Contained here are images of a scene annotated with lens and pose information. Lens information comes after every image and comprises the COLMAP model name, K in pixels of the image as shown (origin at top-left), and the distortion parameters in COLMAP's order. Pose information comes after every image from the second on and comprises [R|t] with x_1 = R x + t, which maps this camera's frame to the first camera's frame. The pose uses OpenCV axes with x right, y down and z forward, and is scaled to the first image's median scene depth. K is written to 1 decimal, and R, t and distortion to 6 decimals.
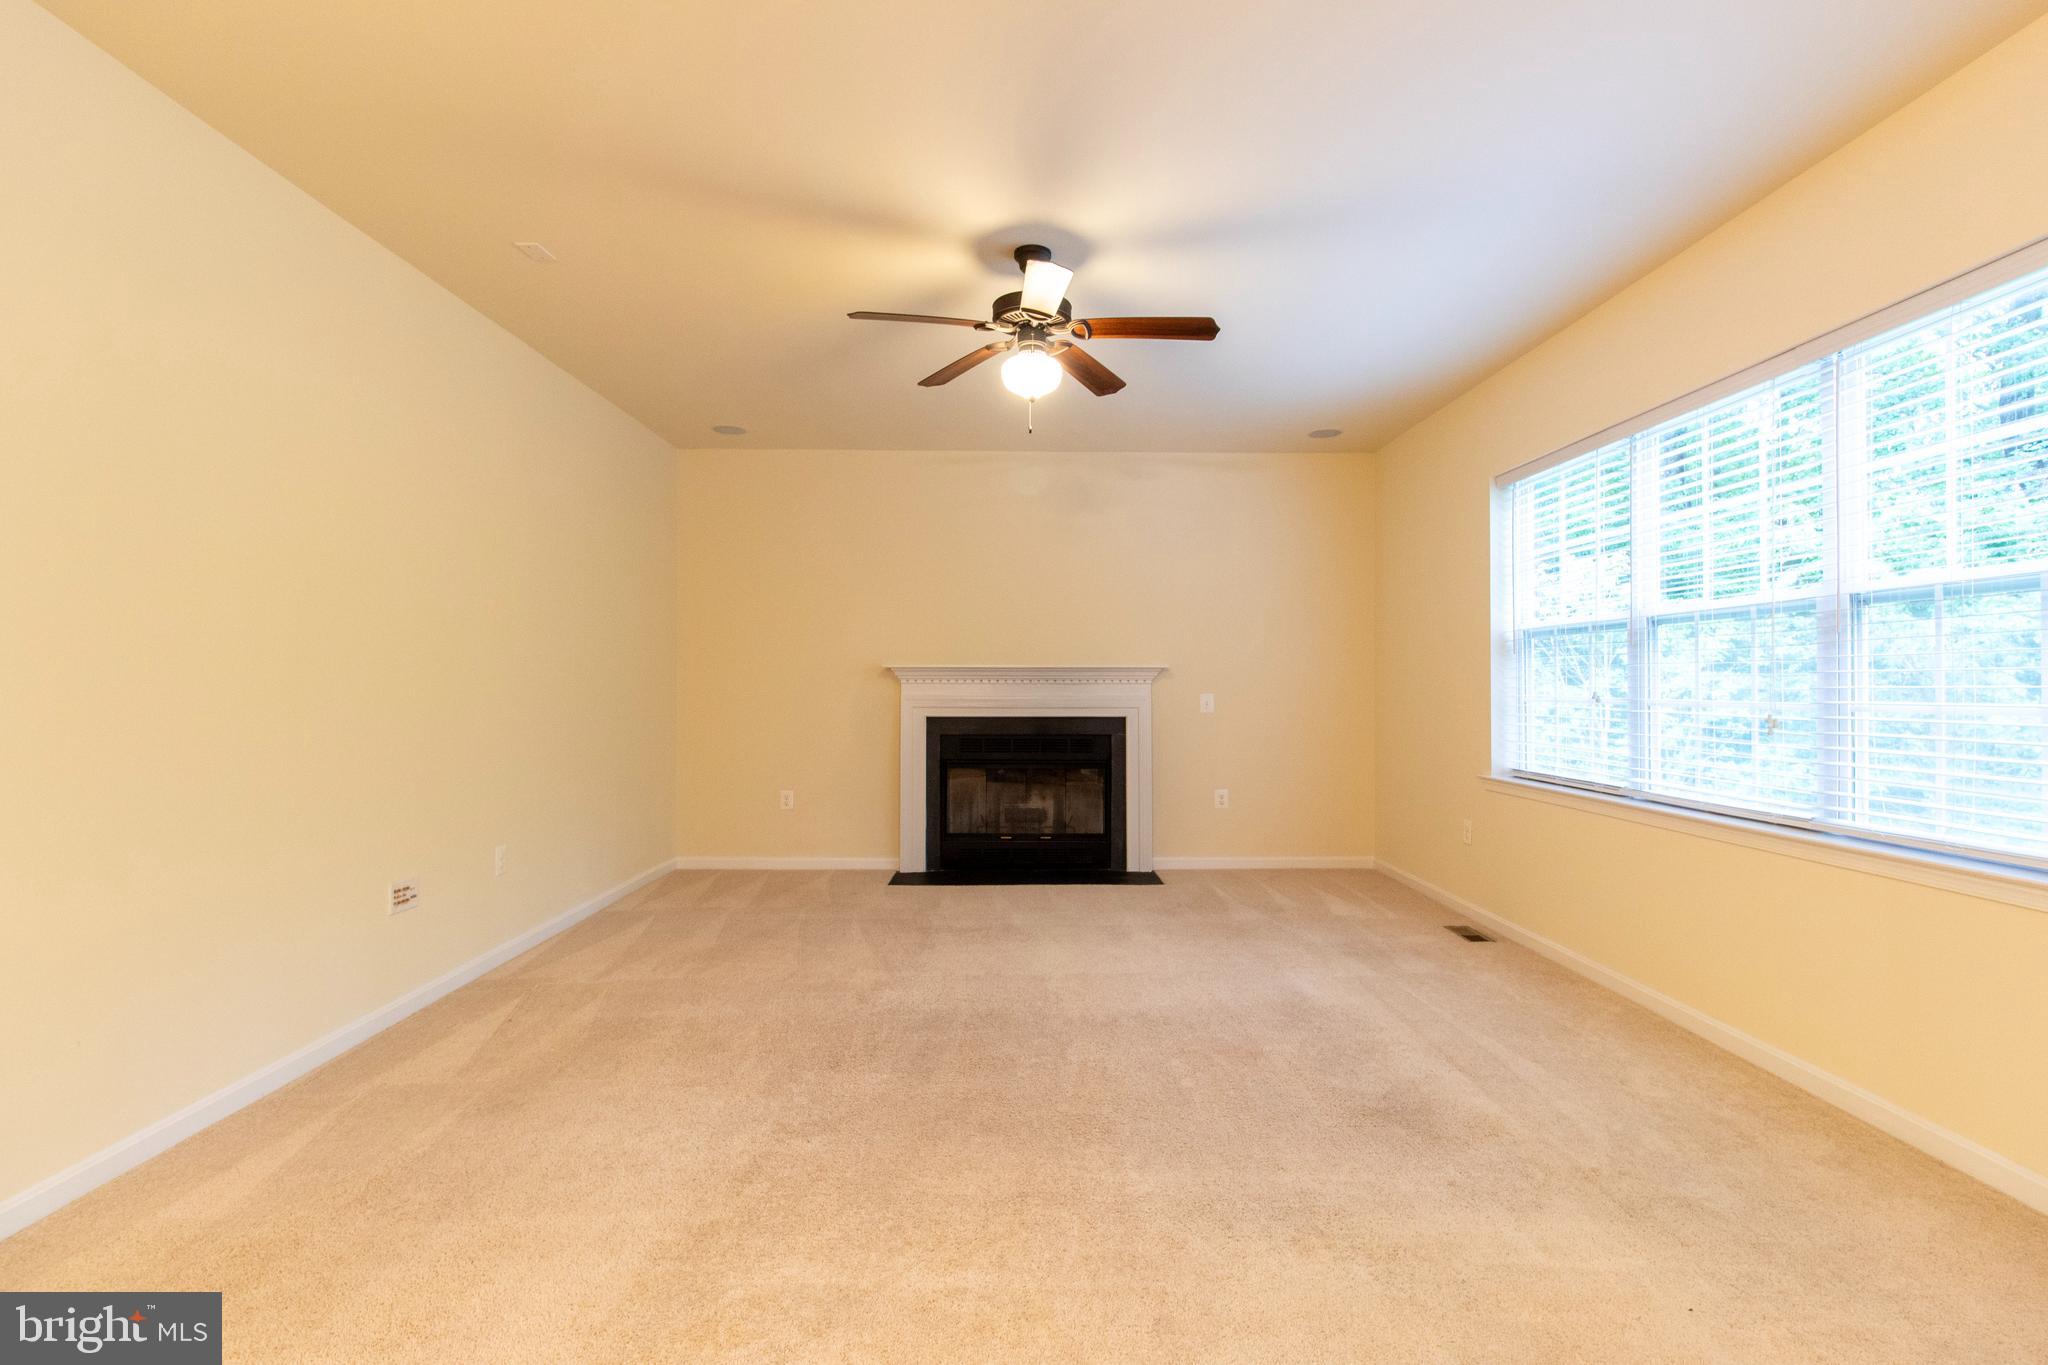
lens RADIAL K [[955.5, 0, 1020.3], [0, 955.5, 676.6], [0, 0, 1]] dist [0.008962, 0.000214]
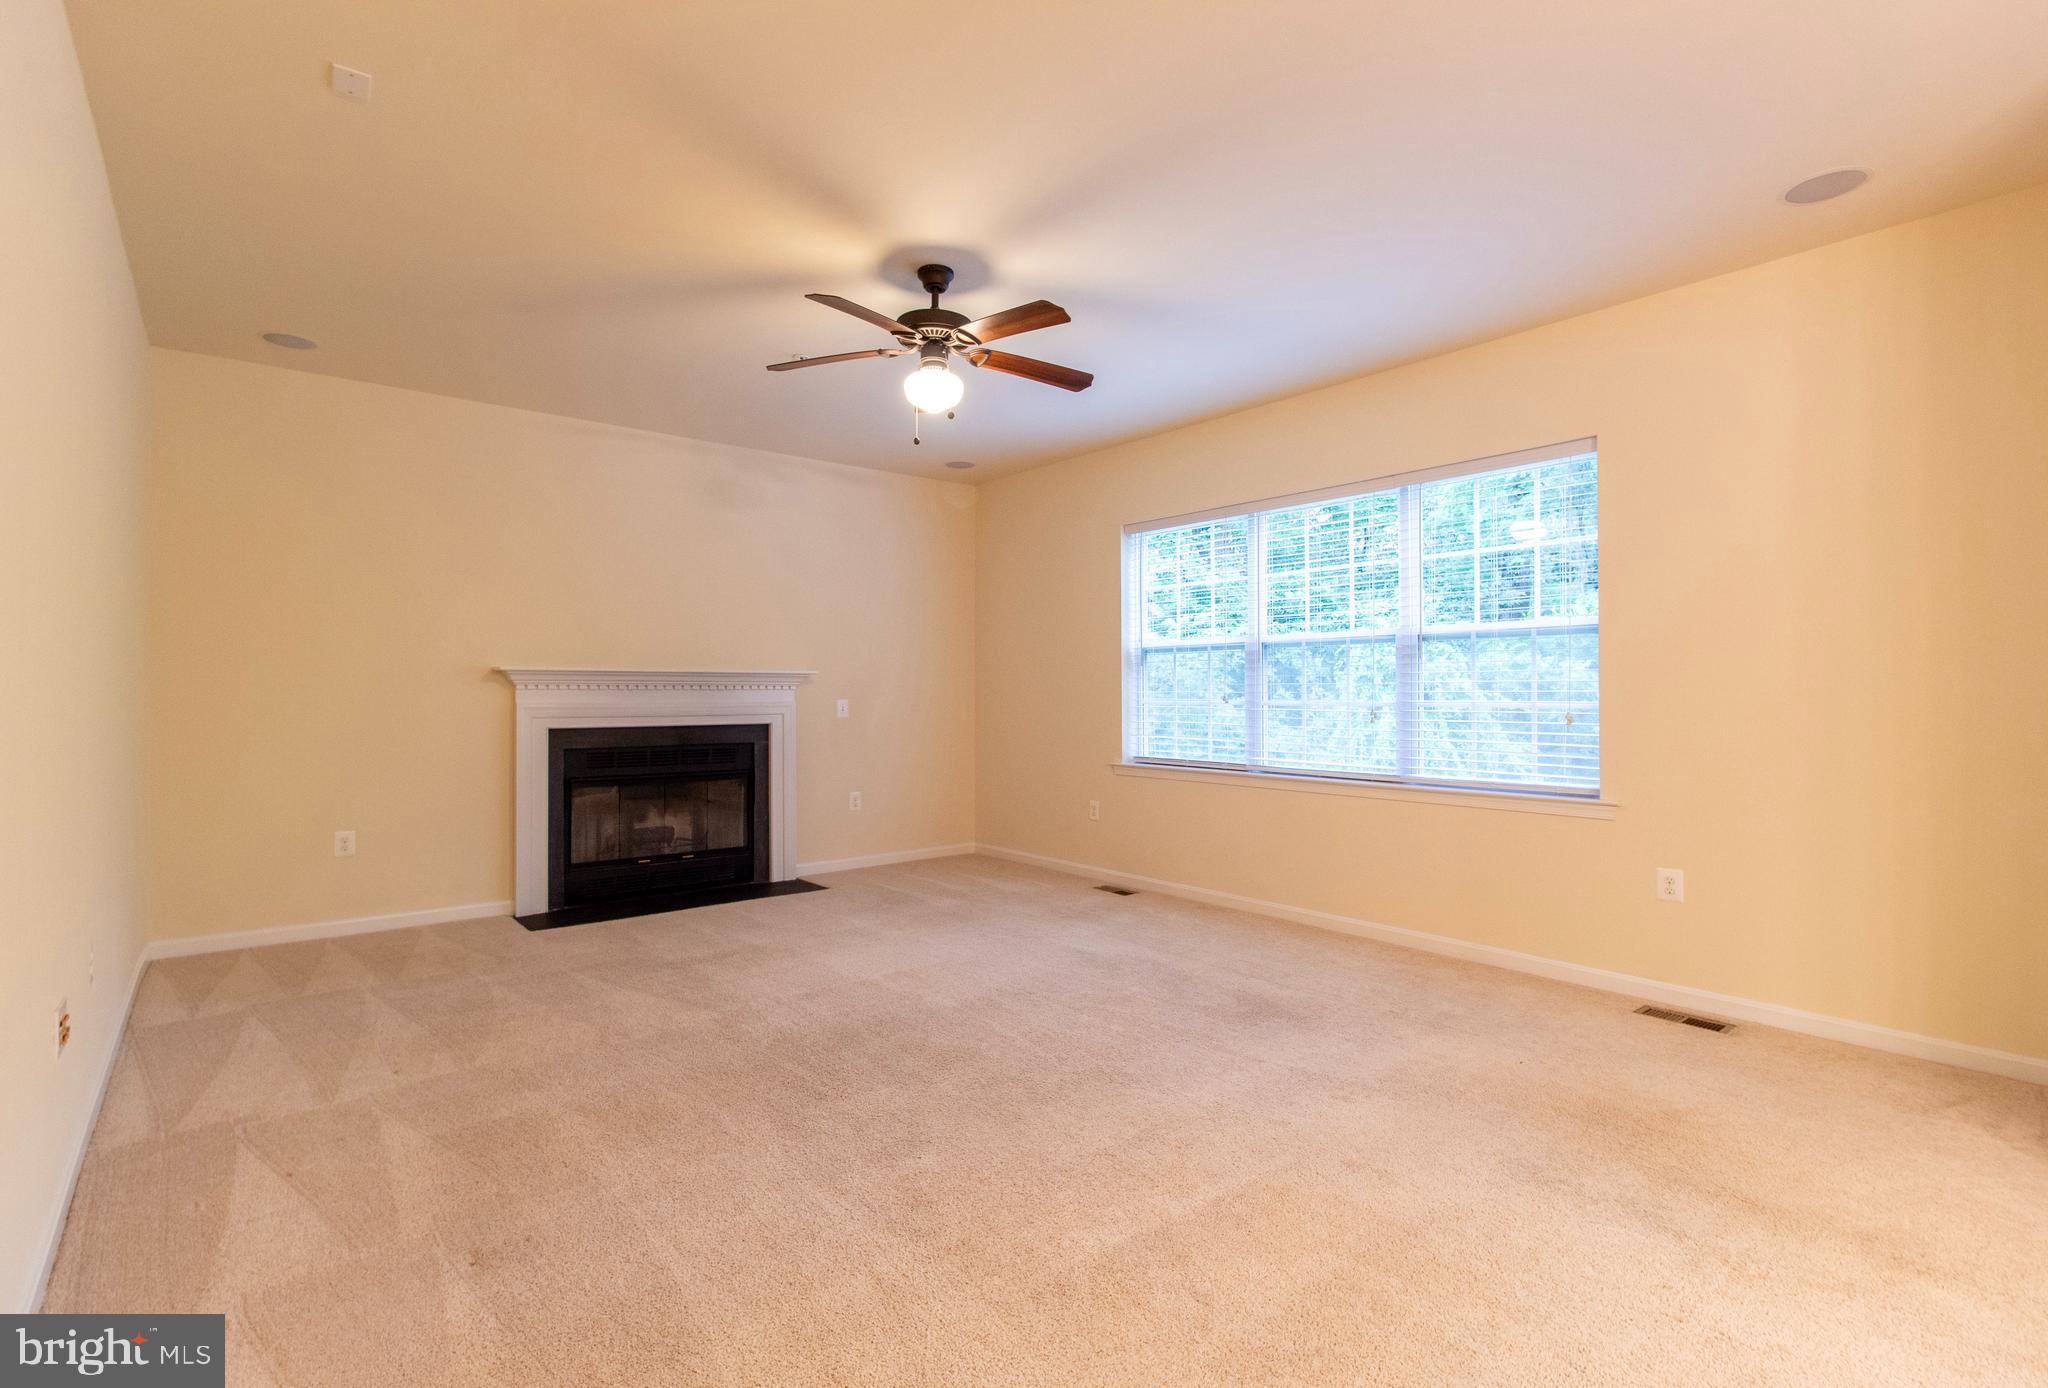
lens RADIAL K [[982.6, 0, 1006.6], [0, 982.6, 687.2], [0, 0, 1]] dist [0.006759, 0.000154]
pose [[0.779724, 0.001747, 0.626121, -0.353332], [-0.004906, 0.999982, 0.003320, 0.000463], [-0.626104, -0.005661, 0.779719, 0.073060]]
